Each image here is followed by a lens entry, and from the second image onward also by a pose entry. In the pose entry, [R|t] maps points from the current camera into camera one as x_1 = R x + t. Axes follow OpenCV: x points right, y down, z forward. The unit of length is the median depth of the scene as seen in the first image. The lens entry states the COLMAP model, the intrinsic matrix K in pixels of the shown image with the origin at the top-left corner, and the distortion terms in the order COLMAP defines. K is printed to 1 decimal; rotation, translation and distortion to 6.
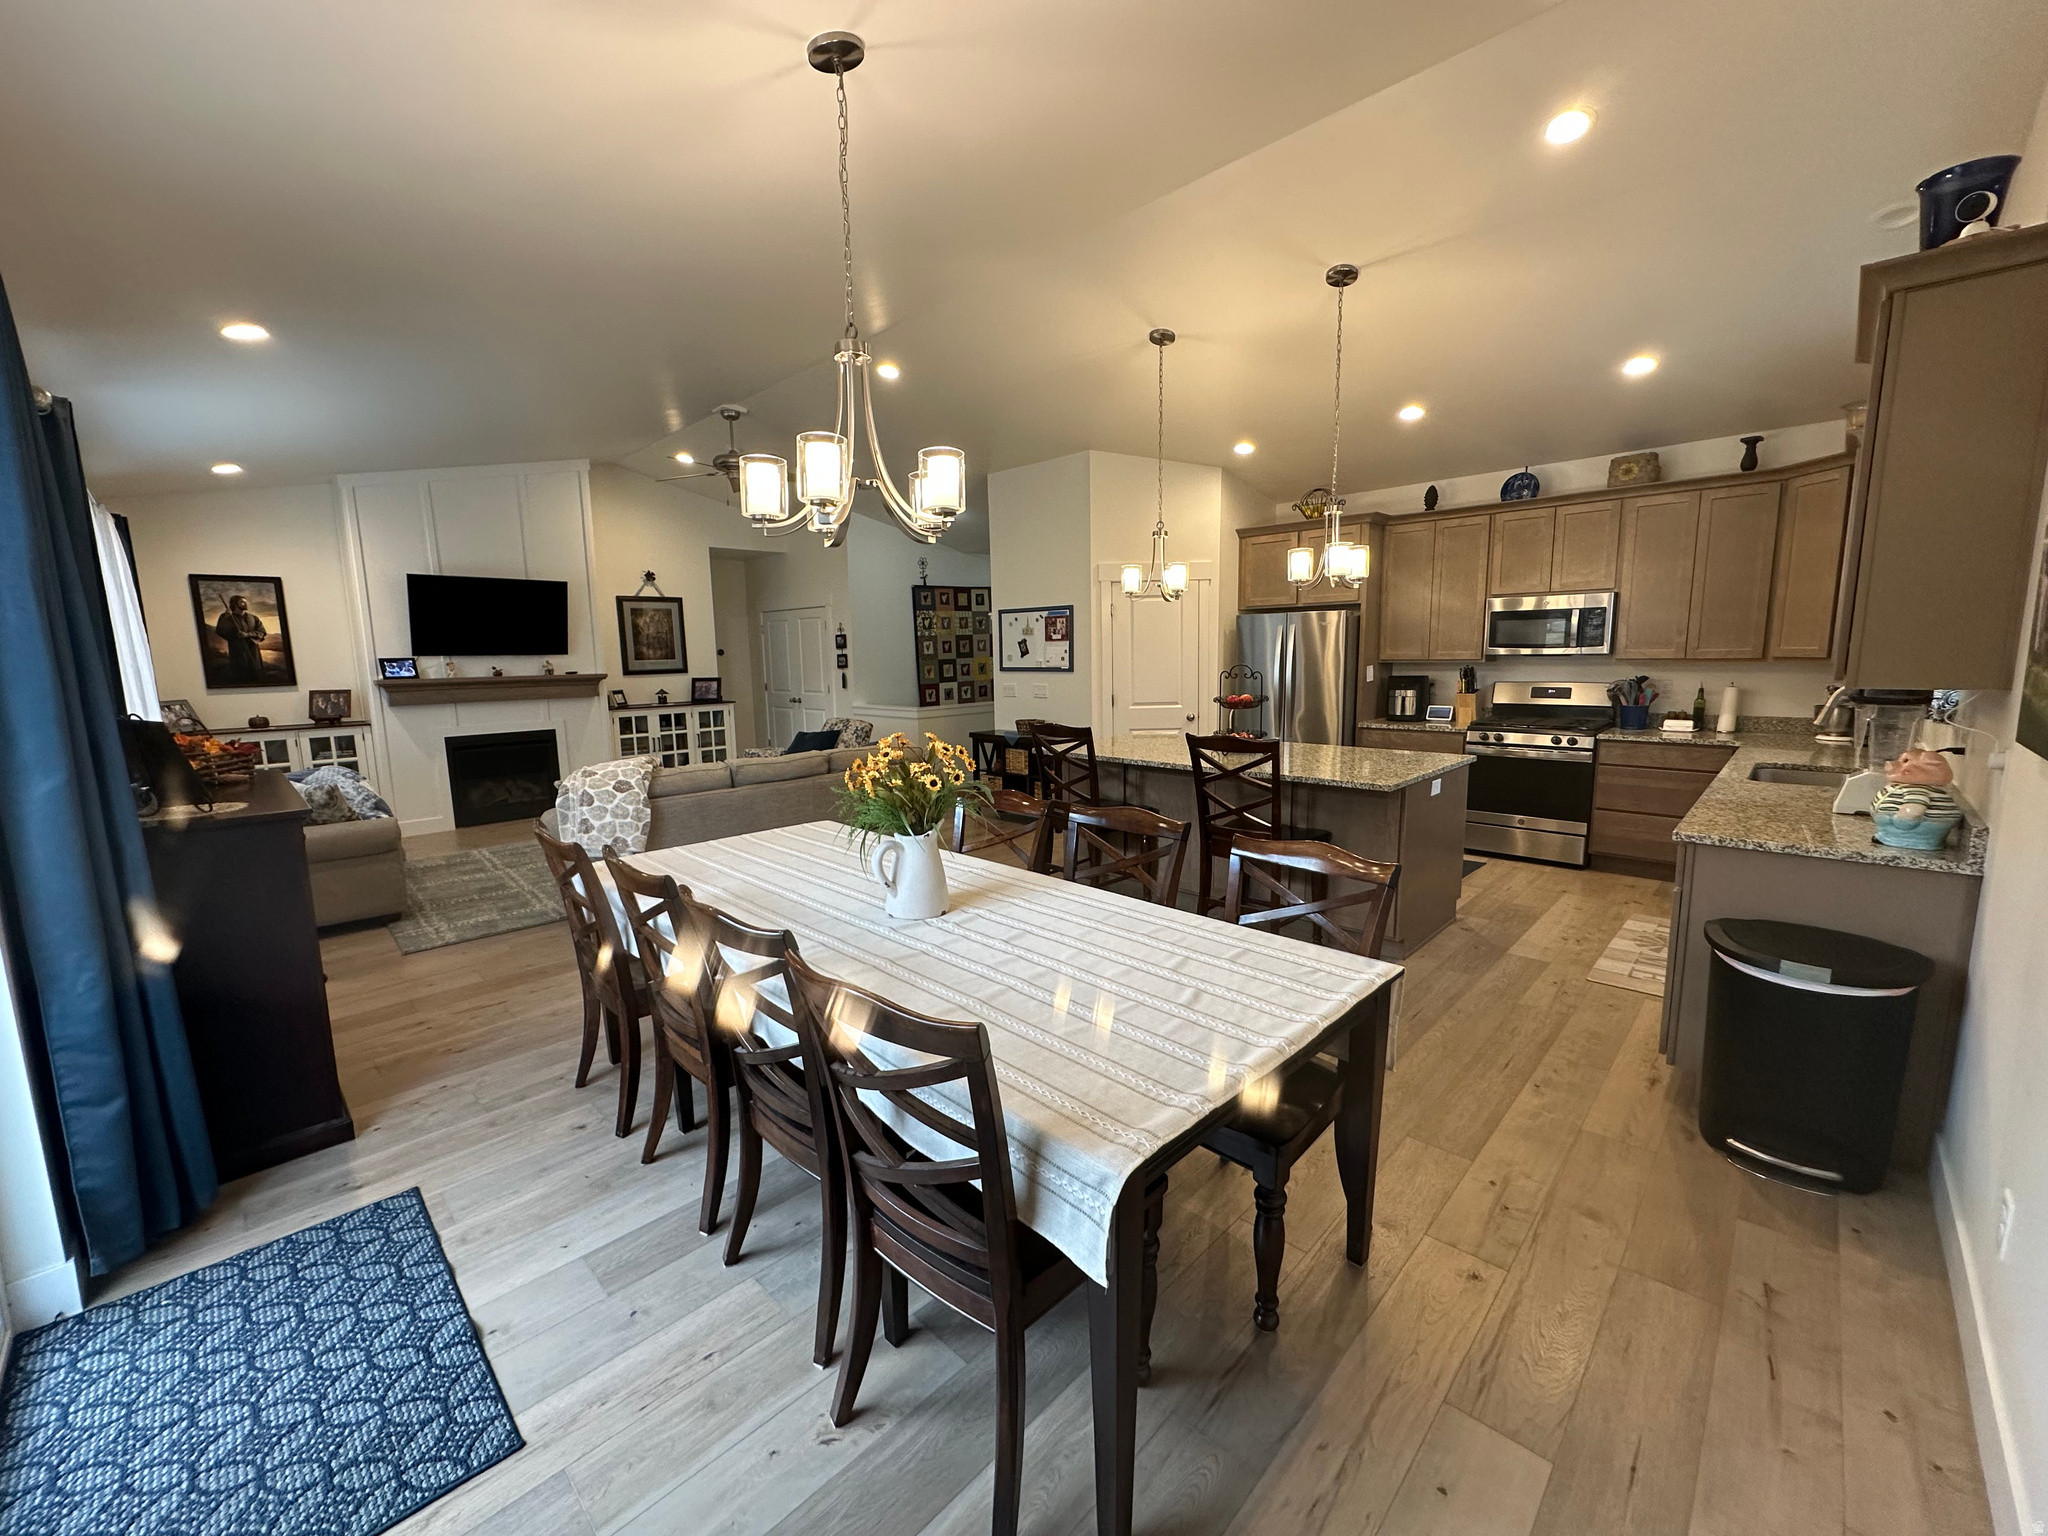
lens RADIAL K [[812.6, 0, 1021.0], [0, 812.6, 766.3], [0, 0, 1]] dist [-0.002843, 0.000110]
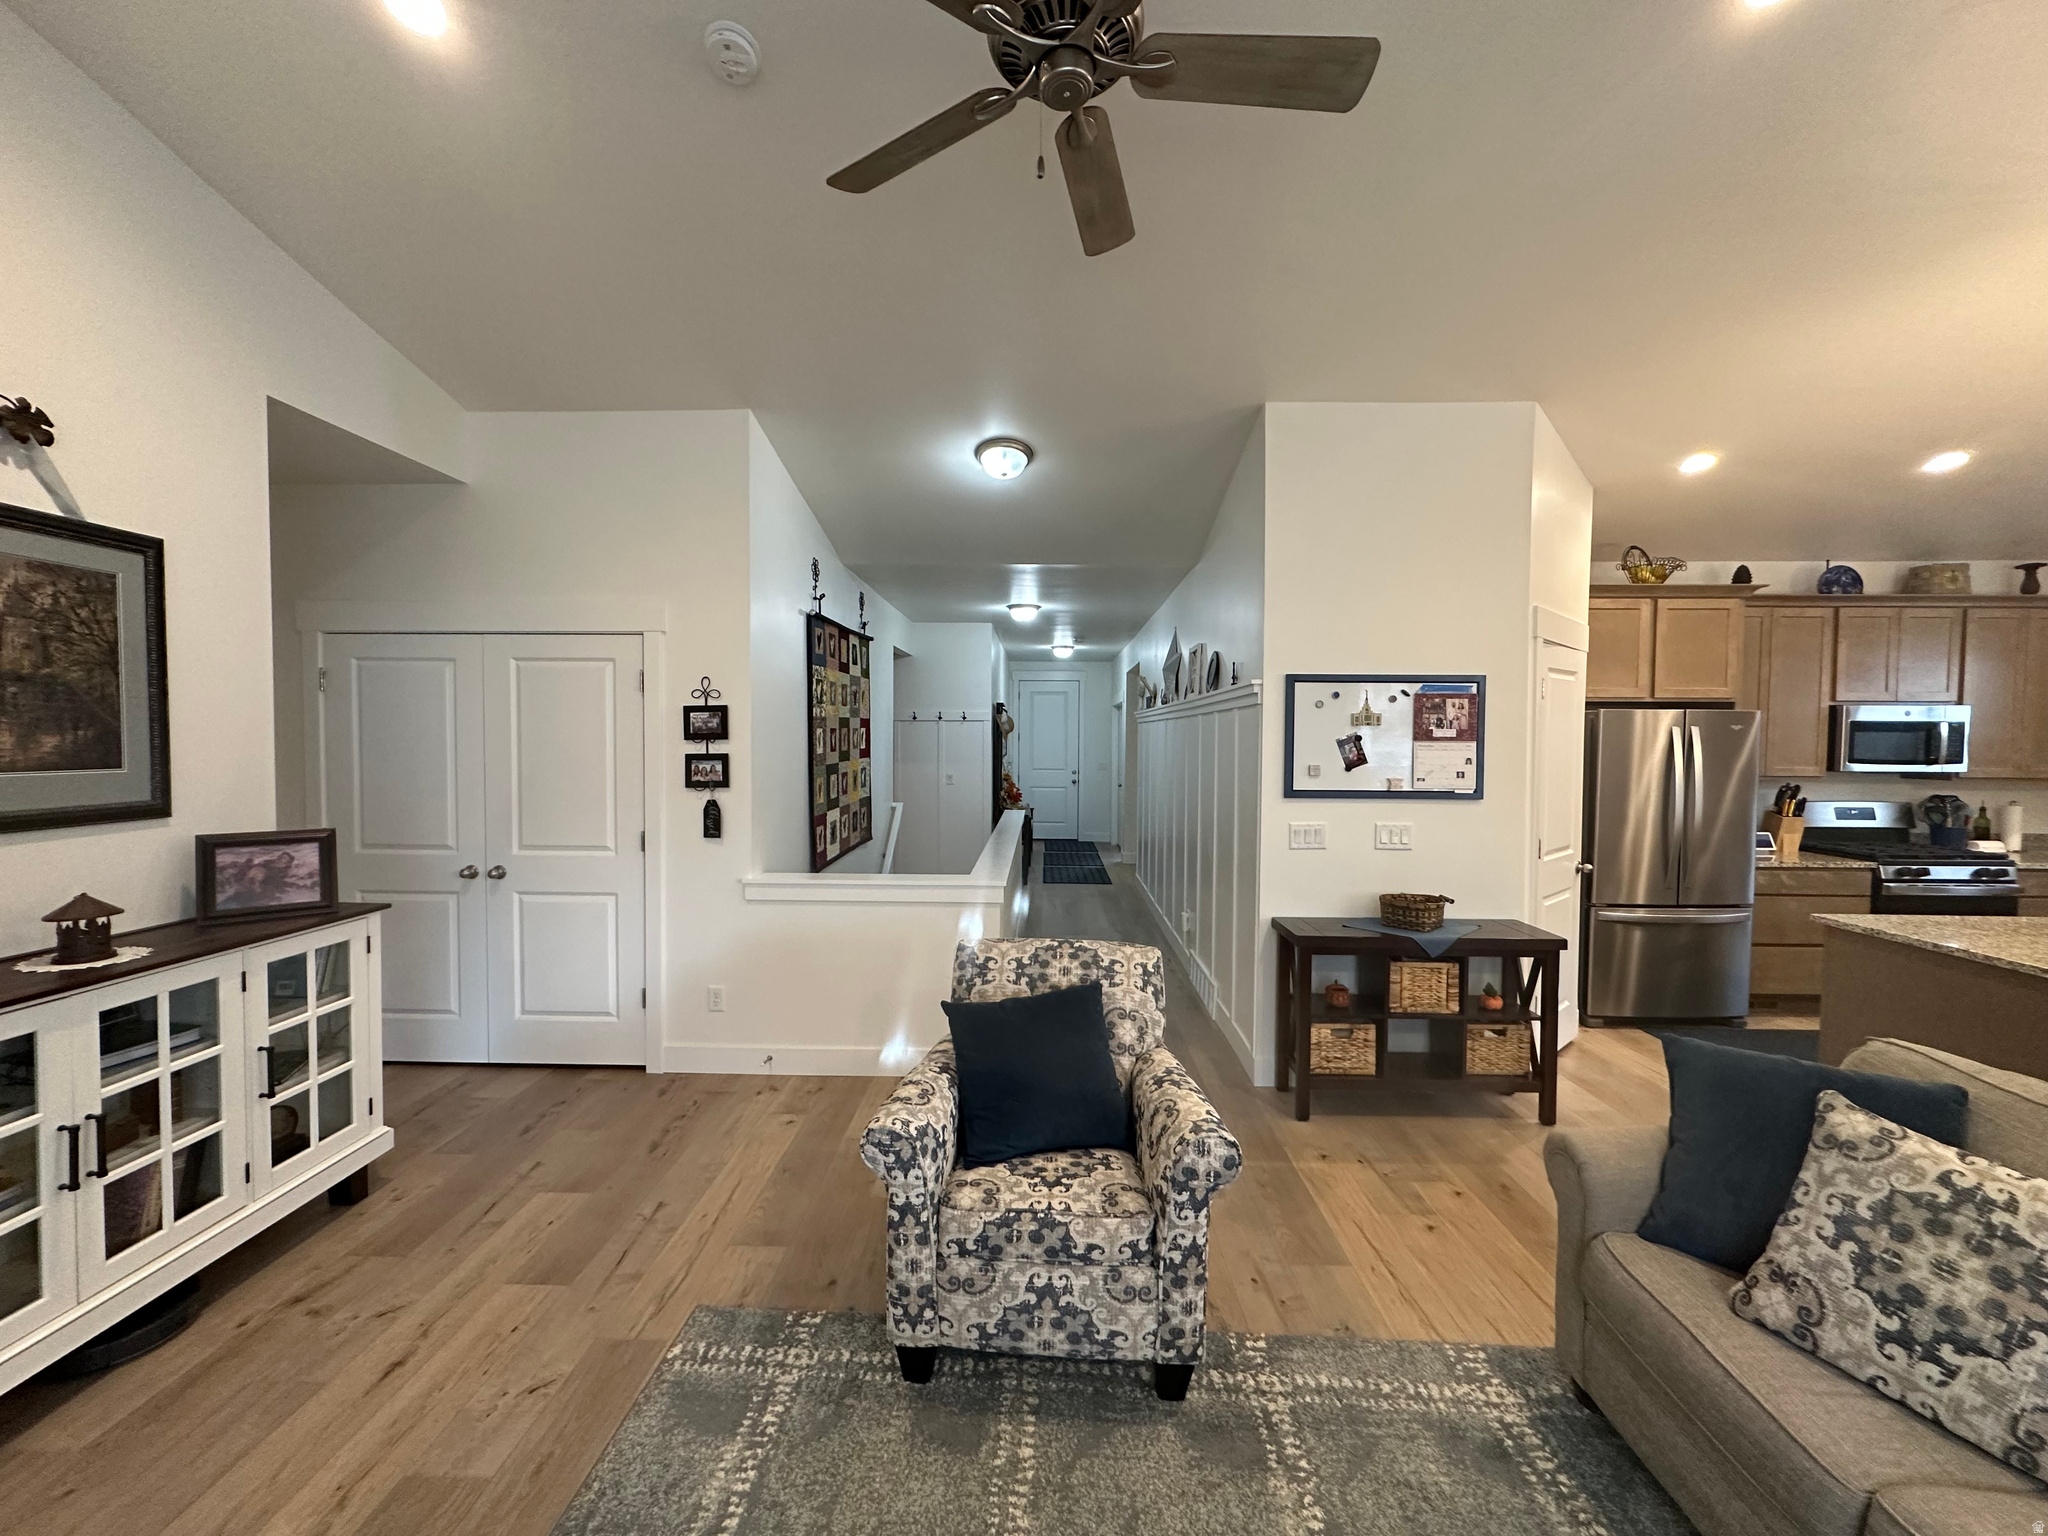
lens RADIAL K [[812.6, 0, 1019.7], [0, 812.6, 766.2], [0, 0, 1]] dist [-0.002843, 0.000110]
pose [[0.730830, -0.000146, 0.682559, -0.506729], [0.077558, 0.993541, -0.082831, -0.114998], [-0.678139, 0.113474, 0.726121, 0.800387]]
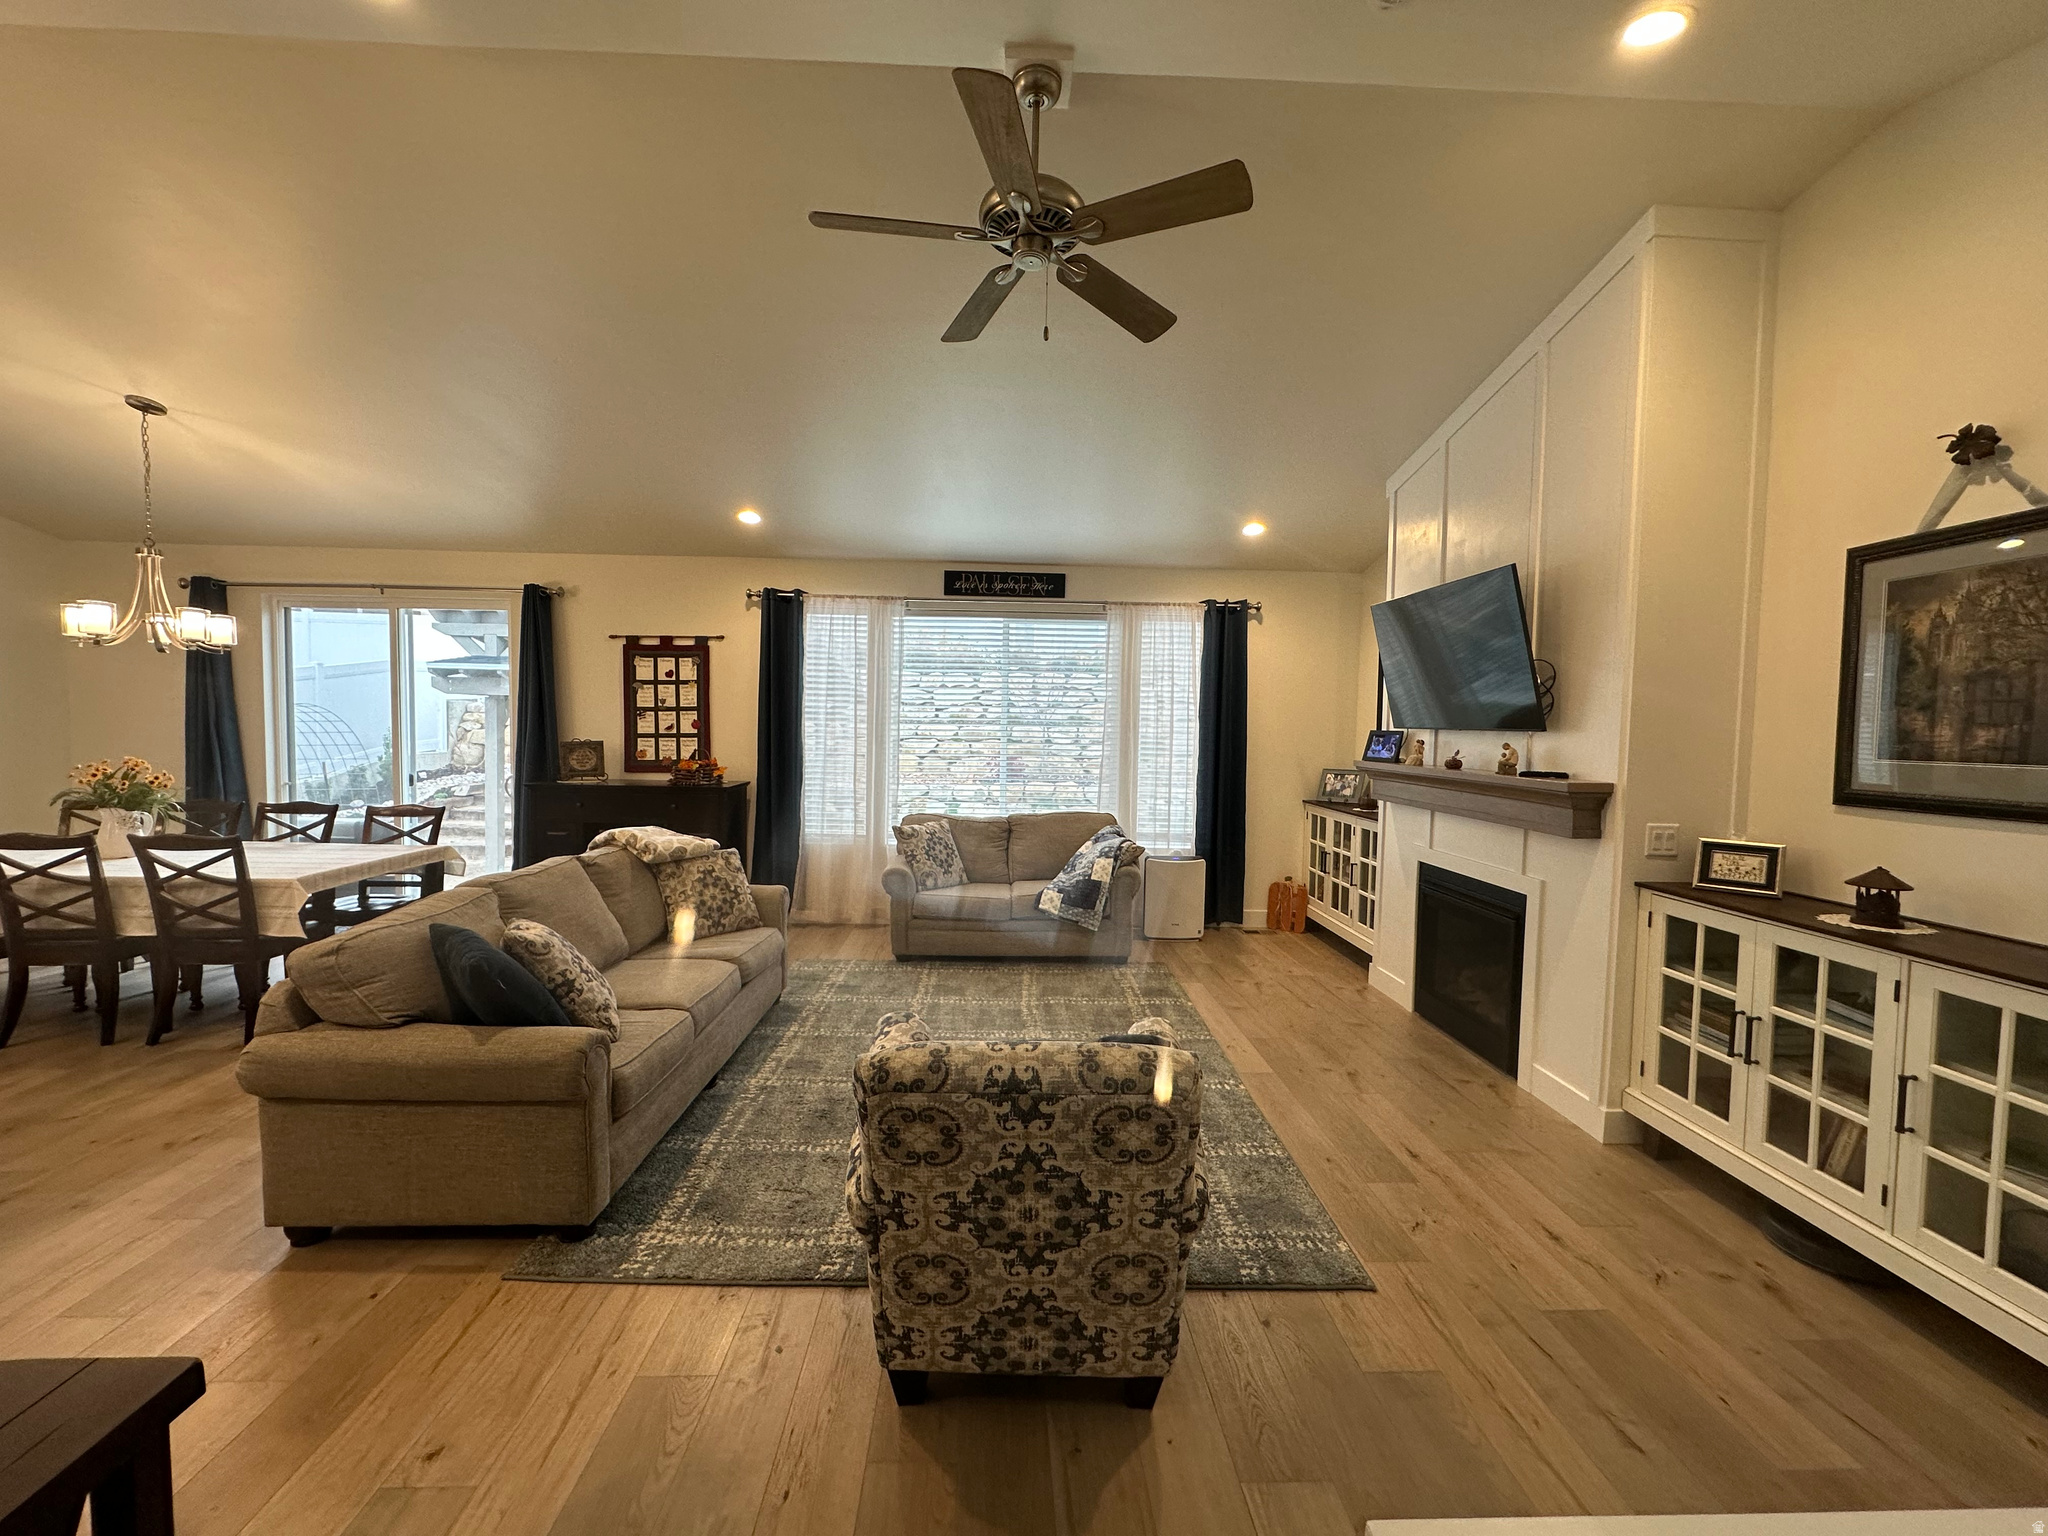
lens RADIAL K [[812.6, 0, 1021.5], [0, 812.6, 772.5], [0, 0, 1]] dist [-0.002843, 0.000110]
pose [[-0.685482, 0.048561, -0.726469, -0.065724], [-0.108639, 0.979782, 0.168004, -0.176284], [0.719939, 0.194086, -0.666347, 1.213867]]
